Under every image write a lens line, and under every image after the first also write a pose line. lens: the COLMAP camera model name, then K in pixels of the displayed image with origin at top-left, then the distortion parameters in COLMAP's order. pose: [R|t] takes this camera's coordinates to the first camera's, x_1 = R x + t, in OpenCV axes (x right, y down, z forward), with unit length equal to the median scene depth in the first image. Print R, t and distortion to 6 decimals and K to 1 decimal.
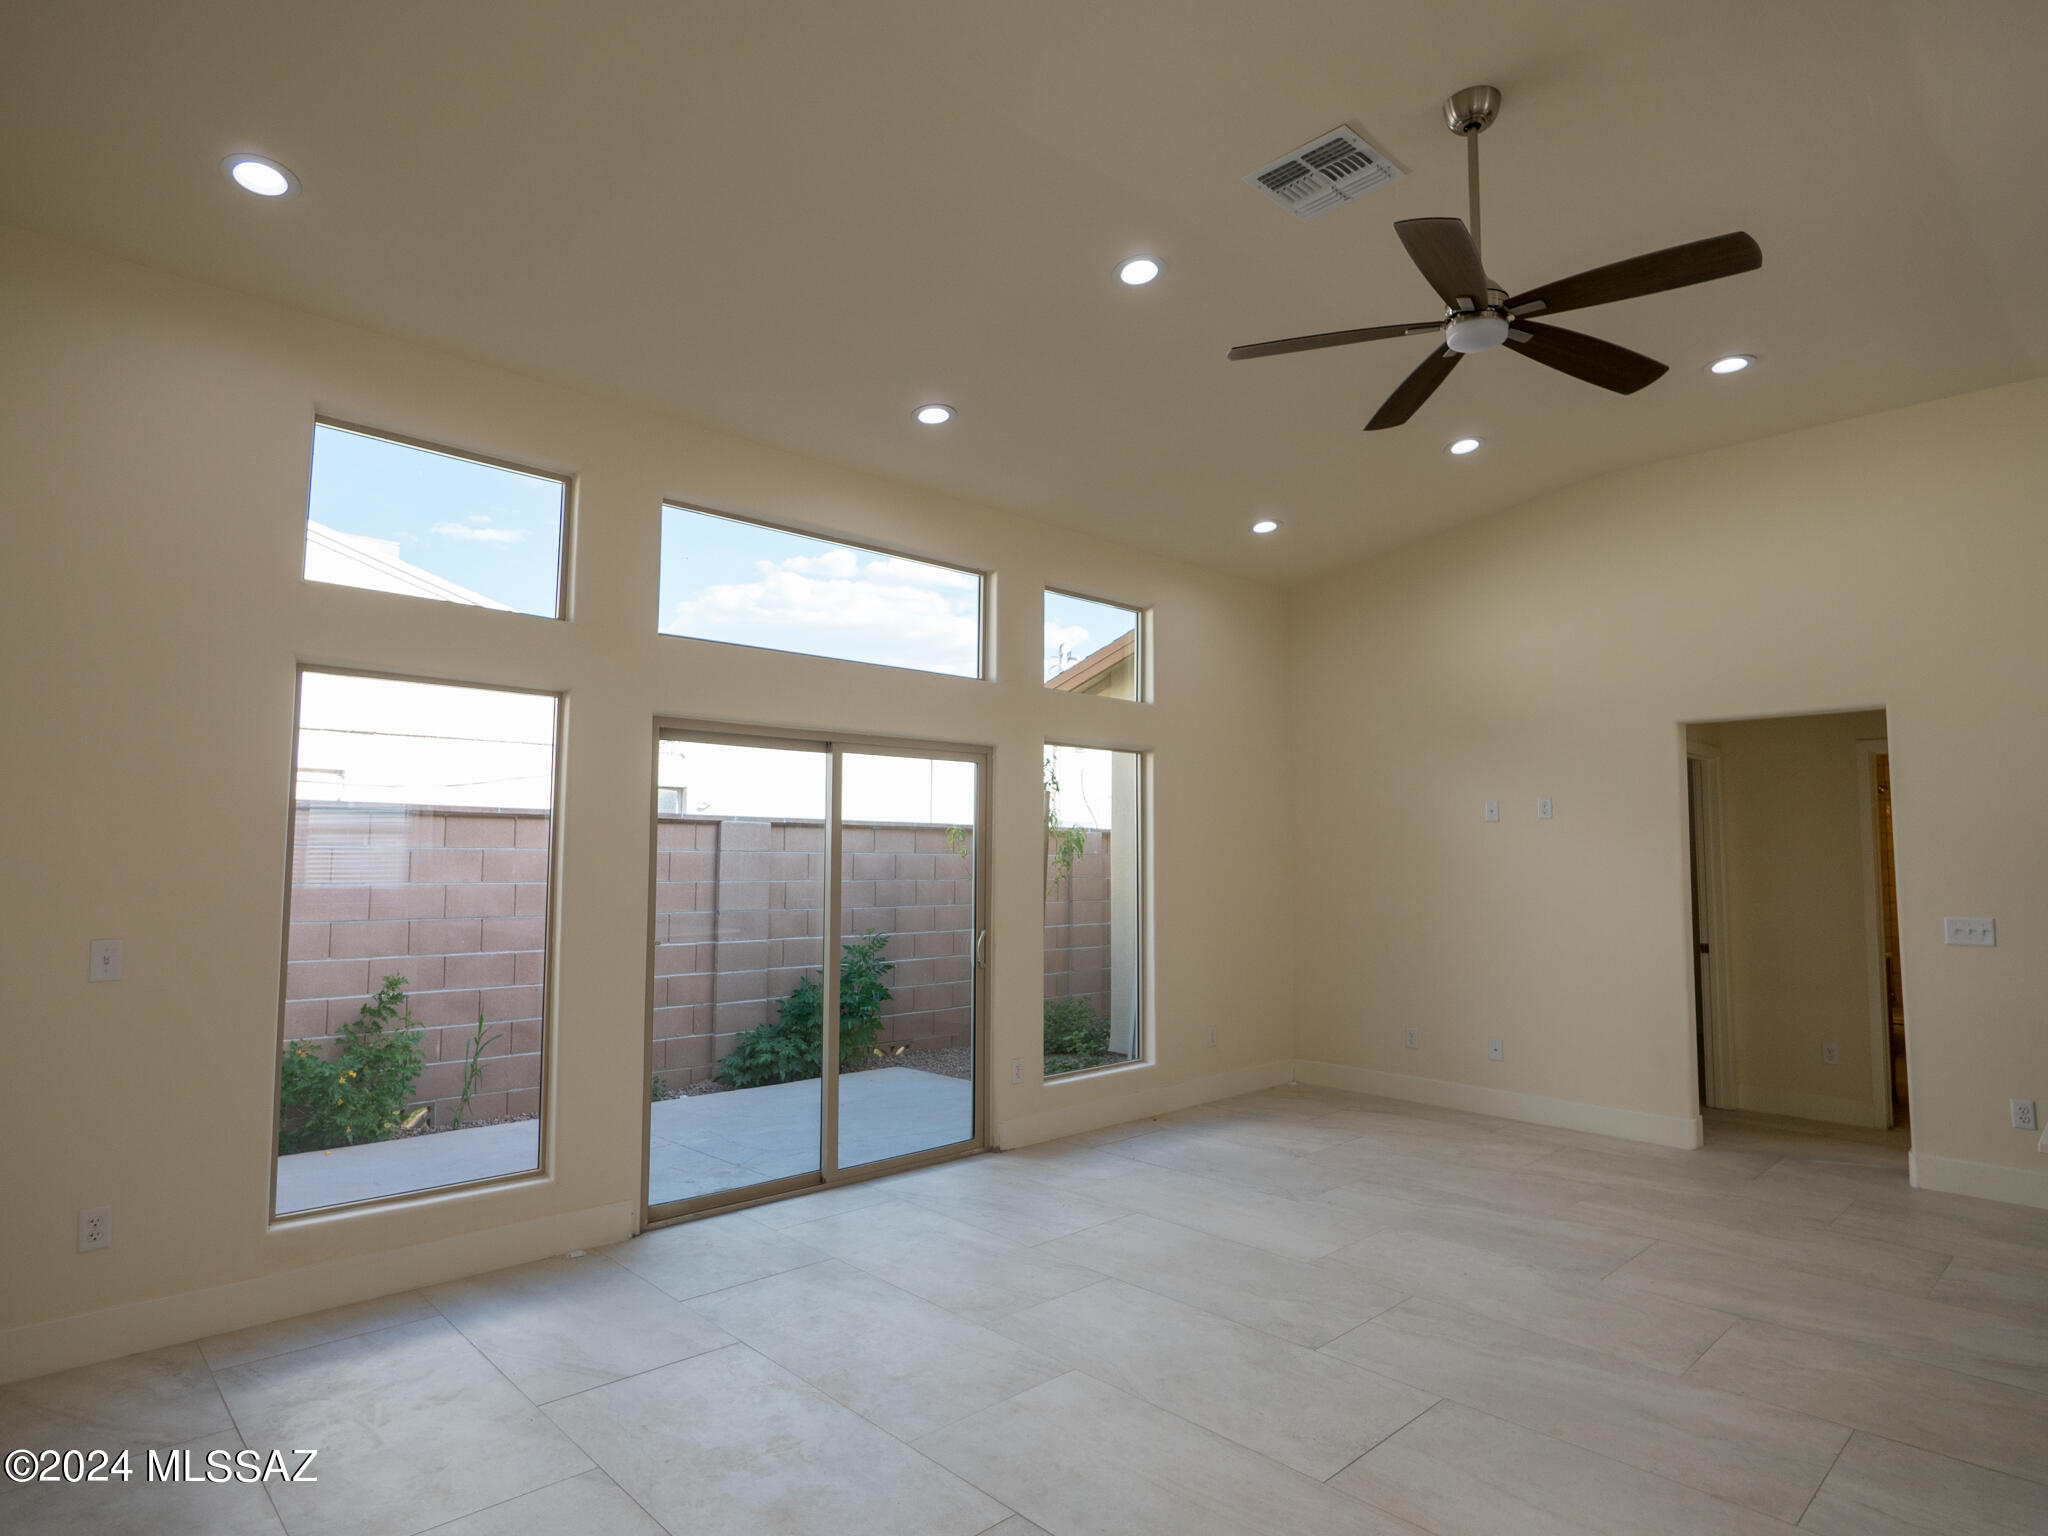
lens RADIAL K [[1132.6, 0, 1020.2], [0, 1132.6, 800.8], [0, 0, 1]] dist [-0.000231, 0.001286]
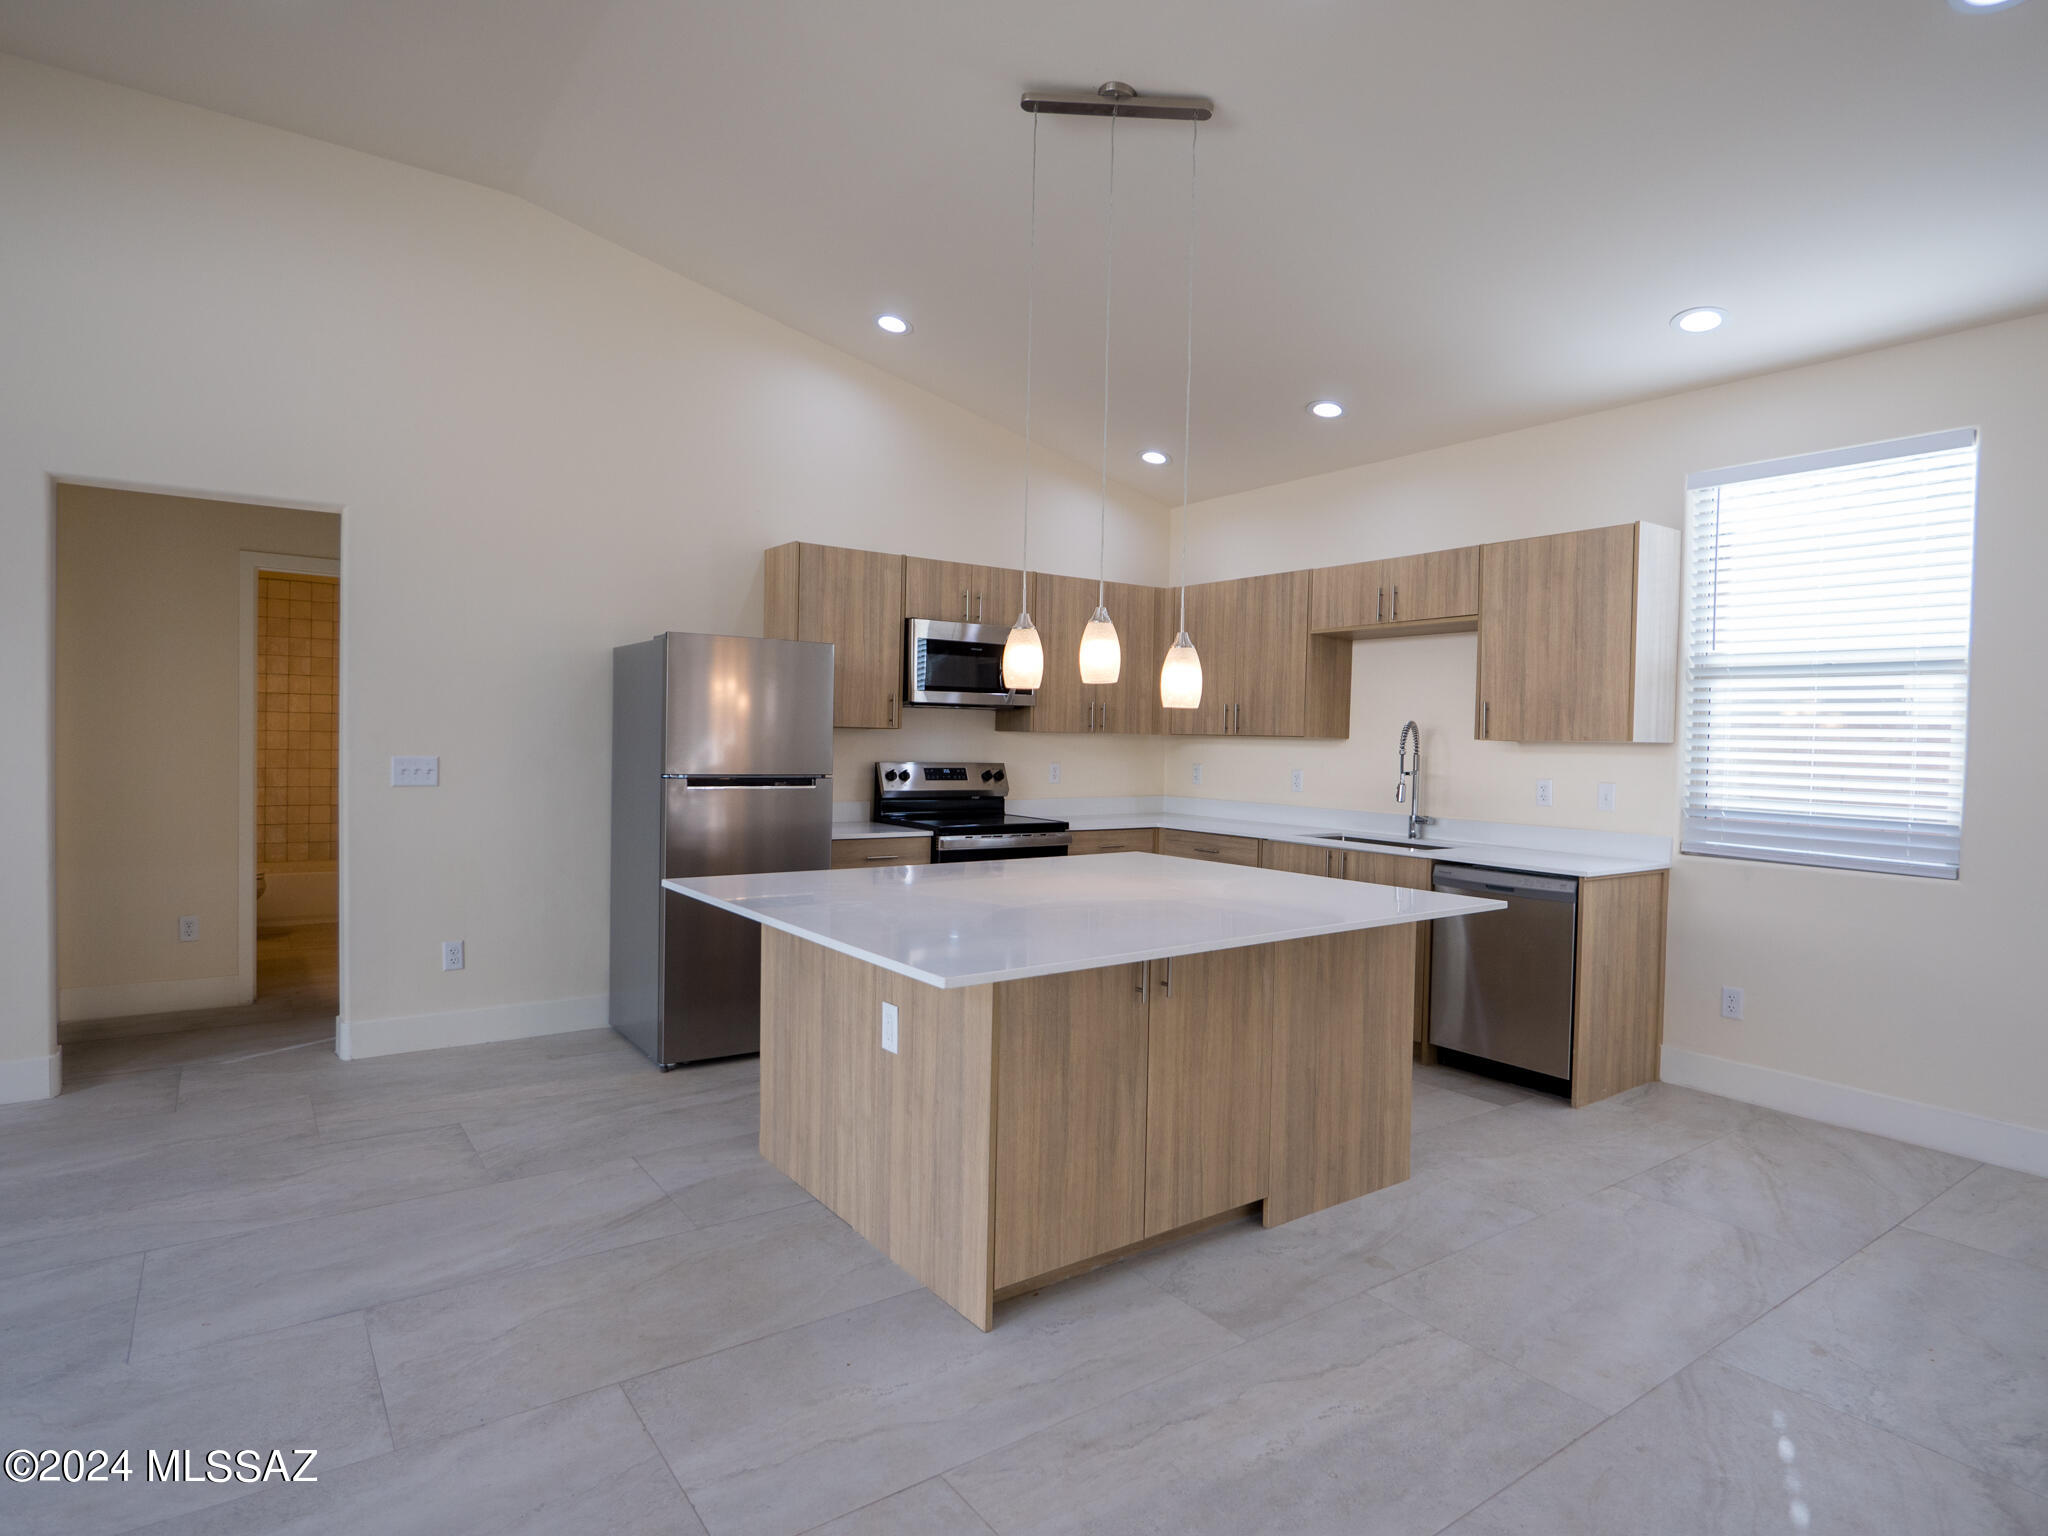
lens RADIAL K [[1117.8, 0, 1025.6], [0, 1117.8, 771.6], [0, 0, 1]] dist [-0.012509, 0.000020]
pose [[0.141041, -0.029736, 0.989557, 0.008950], [-0.070919, 0.996677, 0.040058, 0.042704], [-0.987460, -0.075828, 0.138464, 0.371078]]
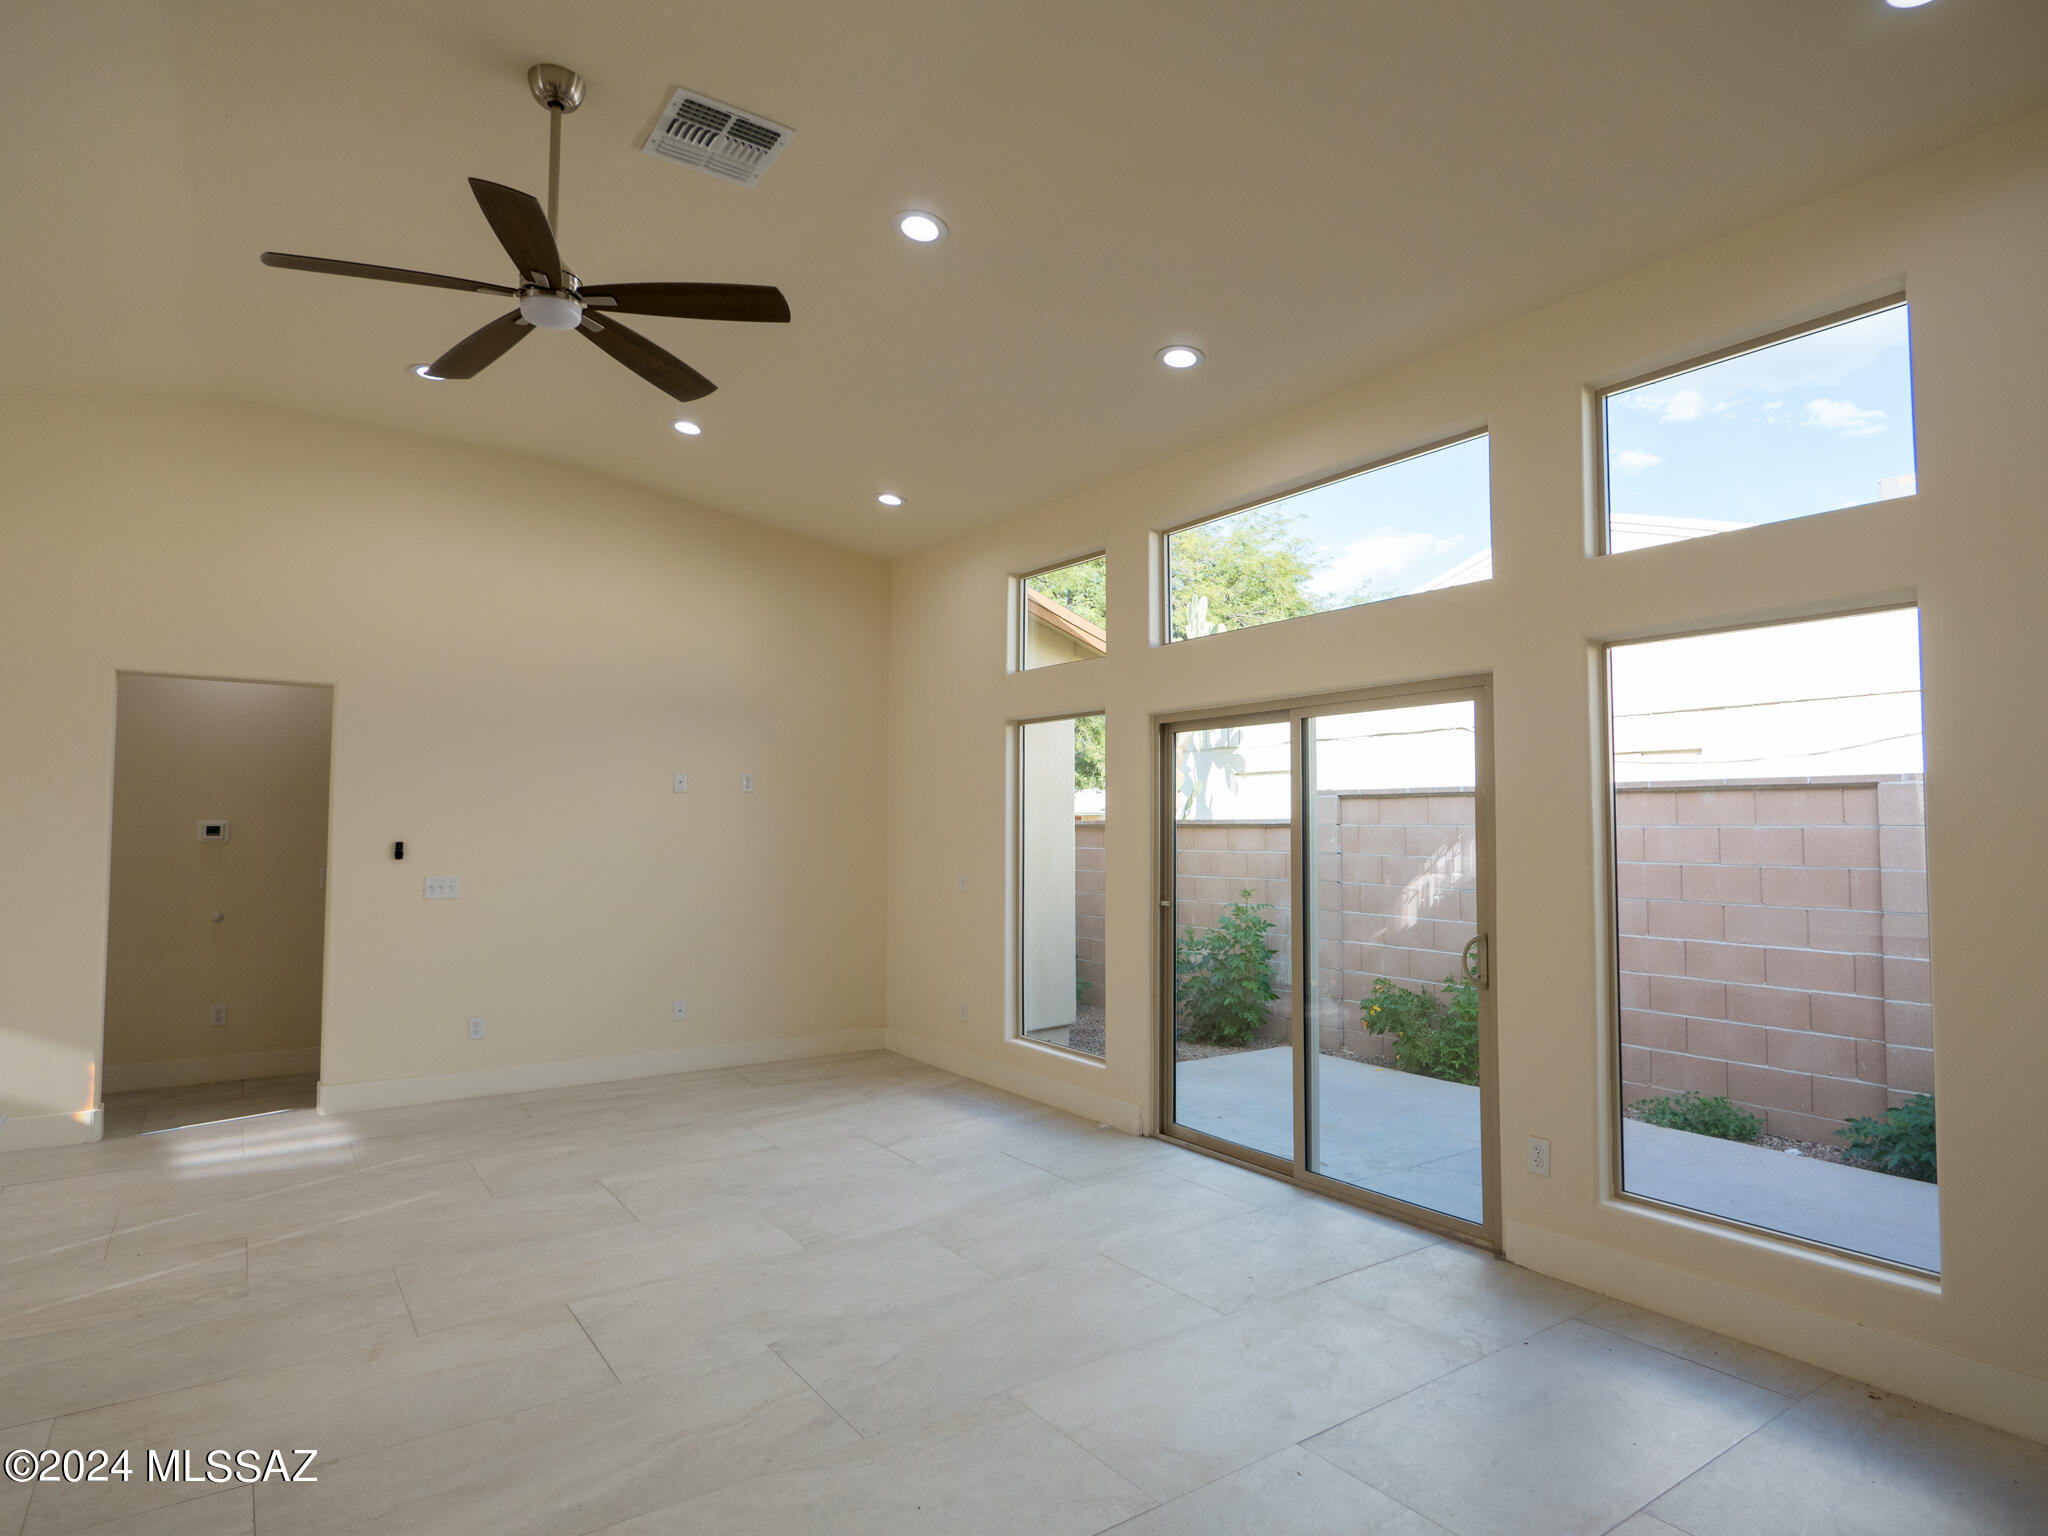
lens RADIAL K [[1127.9, 0, 1024.0], [0, 1127.9, 768.0], [0, 0, 1]] dist [-0.005931, -0.000136]
pose [[-0.149918, -0.058425, -0.986971, 0.796540], [0.044815, 0.996825, -0.065815, 0.049154], [0.987682, -0.054097, -0.146824, 0.922600]]
